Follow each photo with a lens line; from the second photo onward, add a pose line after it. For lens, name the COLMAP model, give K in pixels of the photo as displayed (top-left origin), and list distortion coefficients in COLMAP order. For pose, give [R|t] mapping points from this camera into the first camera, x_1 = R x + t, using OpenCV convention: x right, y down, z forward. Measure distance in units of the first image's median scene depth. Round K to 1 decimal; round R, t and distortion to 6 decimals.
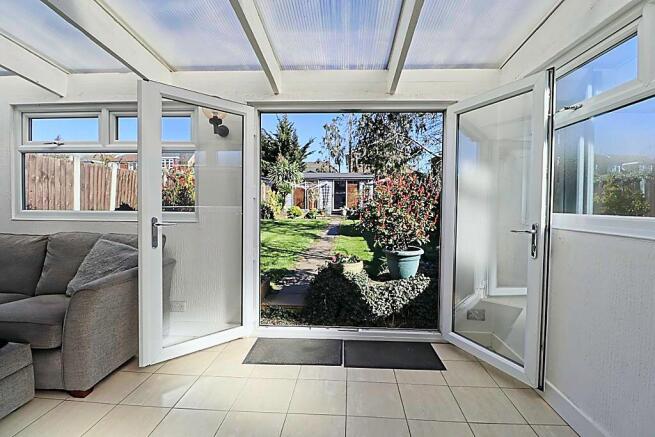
lens RADIAL K [[306.3, 0, 335.3], [0, 306.3, 212.0], [0, 0, 1]] dist [0.001160, -0.010731]
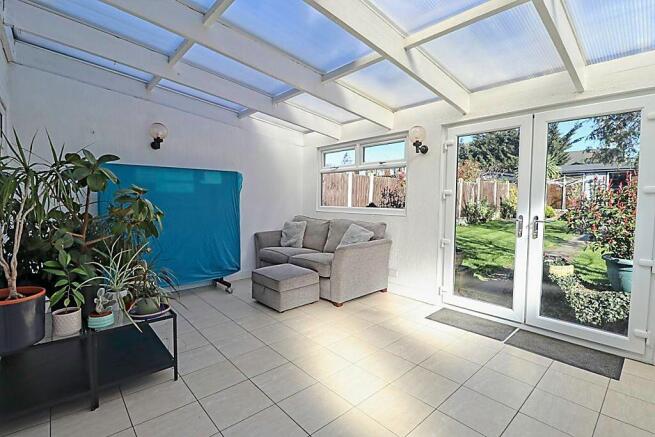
lens RADIAL K [[306.3, 0, 335.3], [0, 306.3, 212.0], [0, 0, 1]] dist [0.001160, -0.010731]
pose [[0.713014, 0.026565, -0.700646, 0.234438], [-0.022944, 0.999631, 0.014552, 0.001119], [0.700774, 0.005700, 0.713360, -0.181734]]
